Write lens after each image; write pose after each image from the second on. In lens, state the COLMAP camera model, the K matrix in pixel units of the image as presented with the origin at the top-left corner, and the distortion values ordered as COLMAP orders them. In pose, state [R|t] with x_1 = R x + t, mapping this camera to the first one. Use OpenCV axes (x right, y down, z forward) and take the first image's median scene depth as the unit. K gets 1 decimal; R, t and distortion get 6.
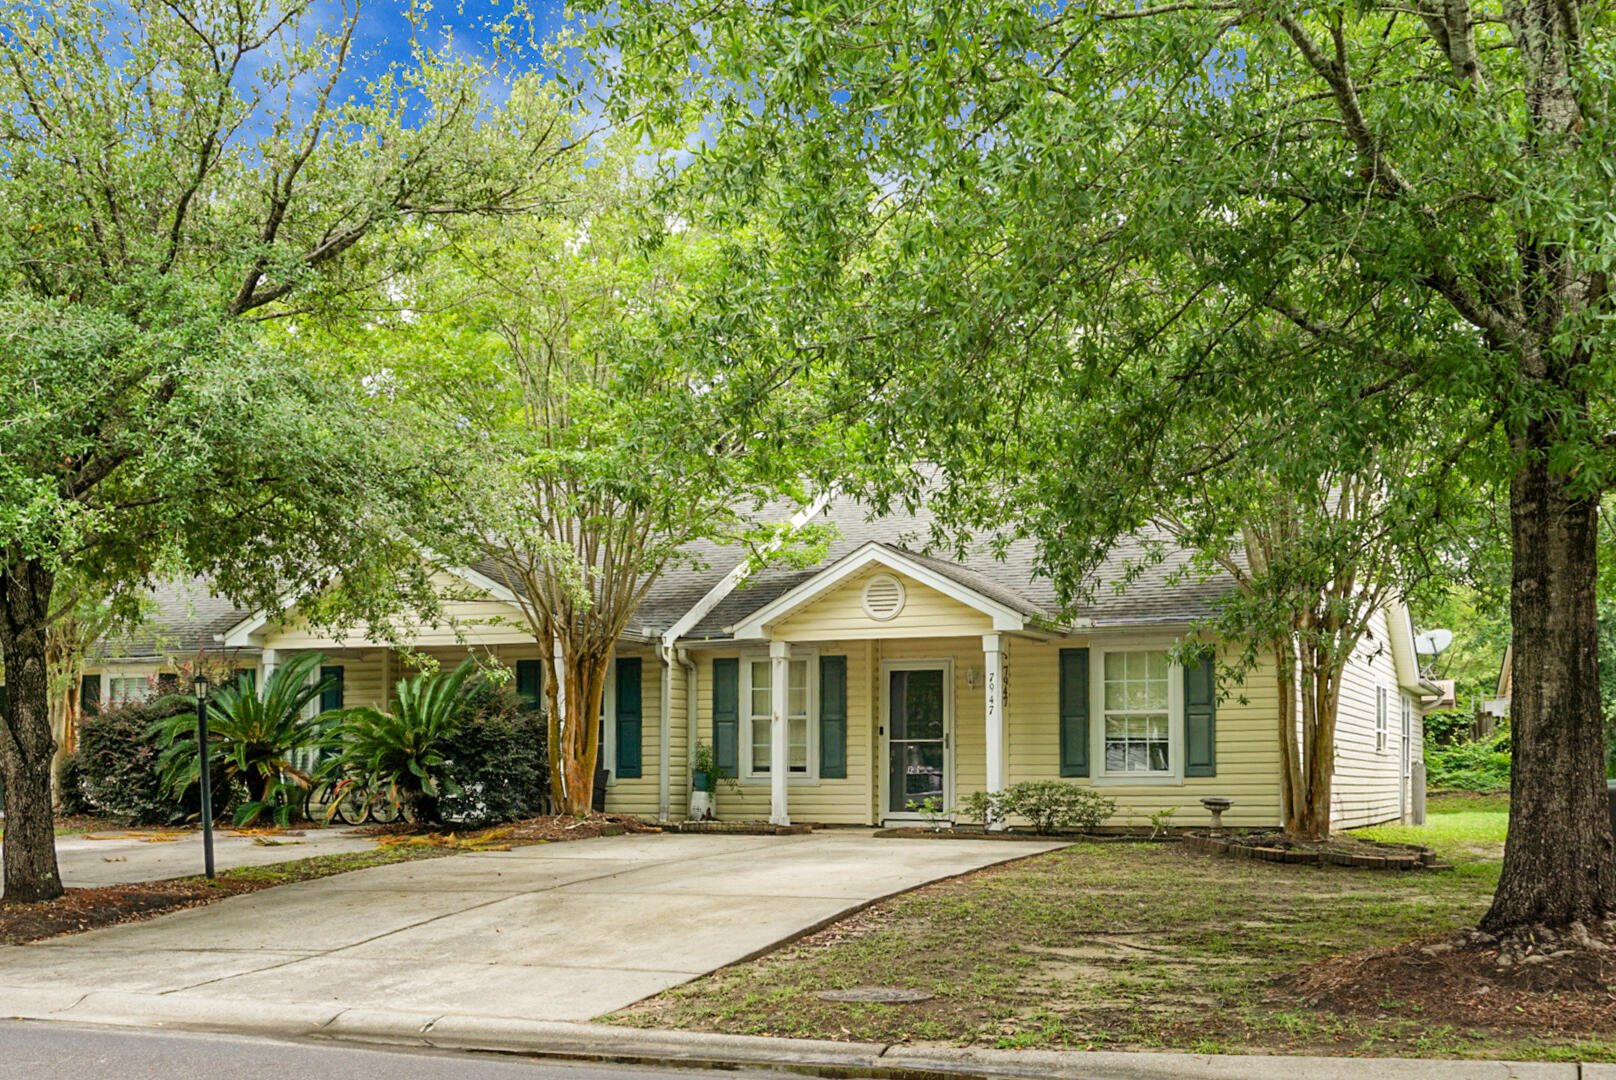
lens RADIAL K [[1863.7, 0, 808.0], [0, 1863.7, 540.0], [0, 0, 1]] dist [-0.005788, -0.033847]
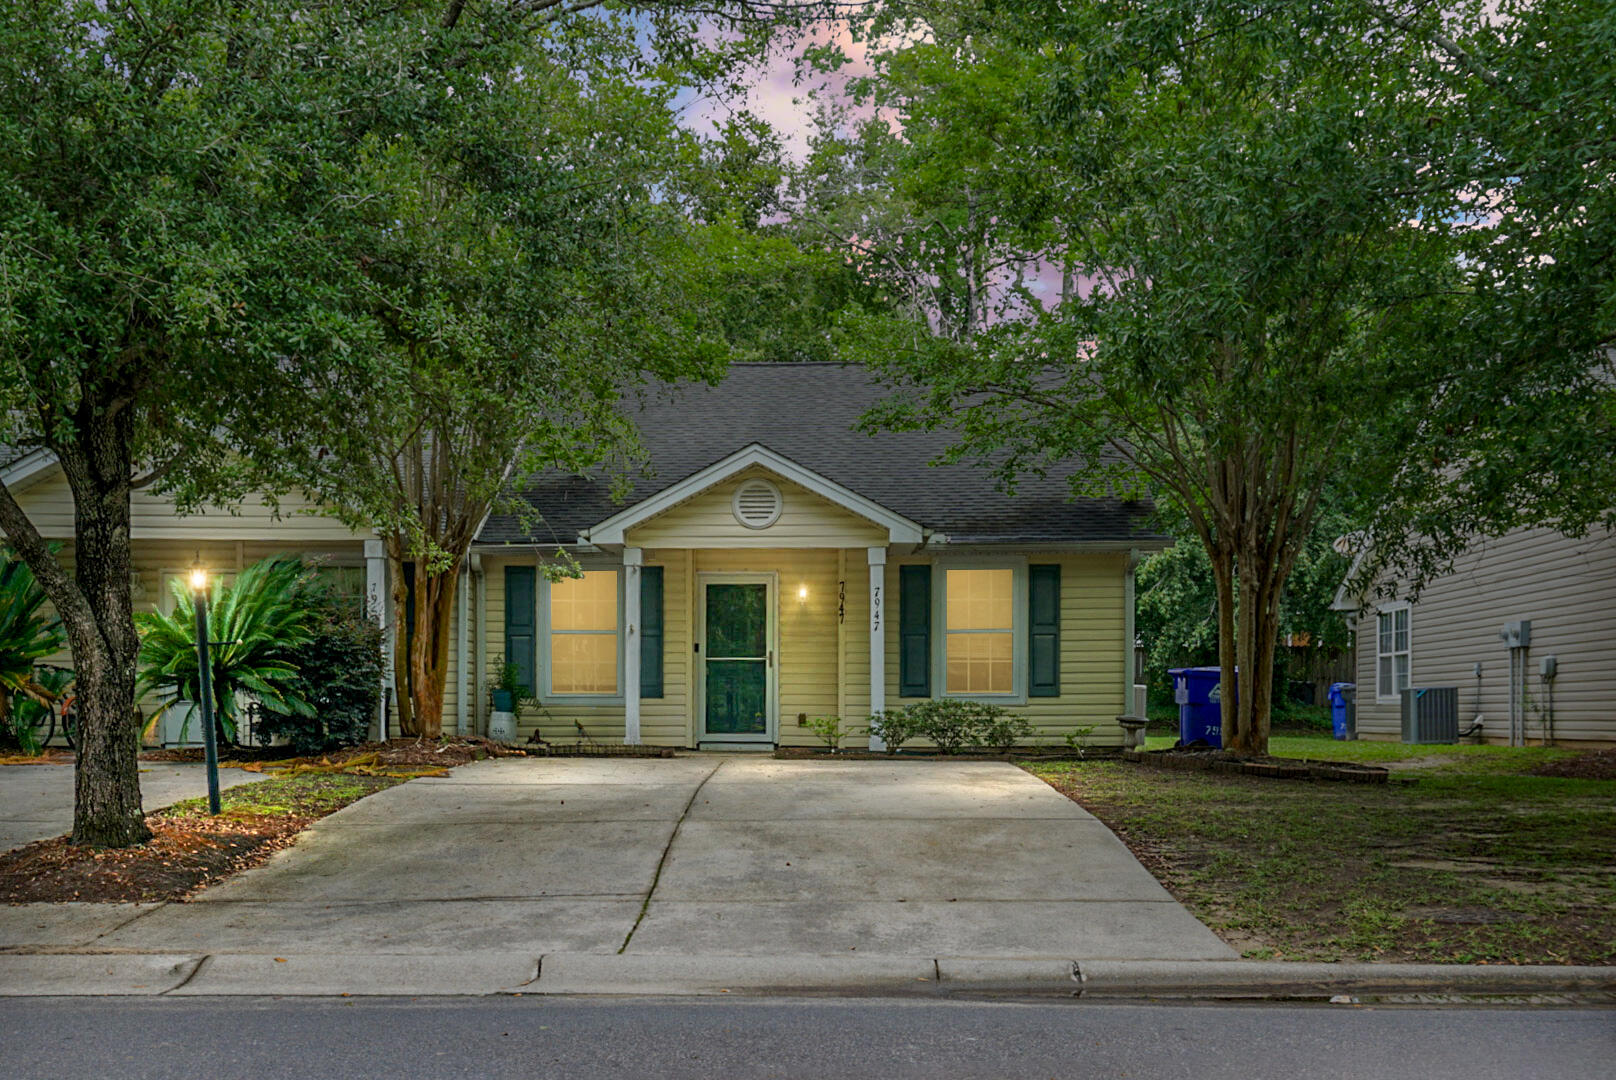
lens RADIAL K [[1863.7, 0, 808.0], [0, 1863.7, 540.0], [0, 0, 1]] dist [-0.005788, -0.033847]
pose [[0.928416, 0.034421, 0.369944, -0.279423], [-0.047804, 0.998490, 0.027065, 0.022251], [-0.368454, -0.042812, 0.928660, 0.122970]]
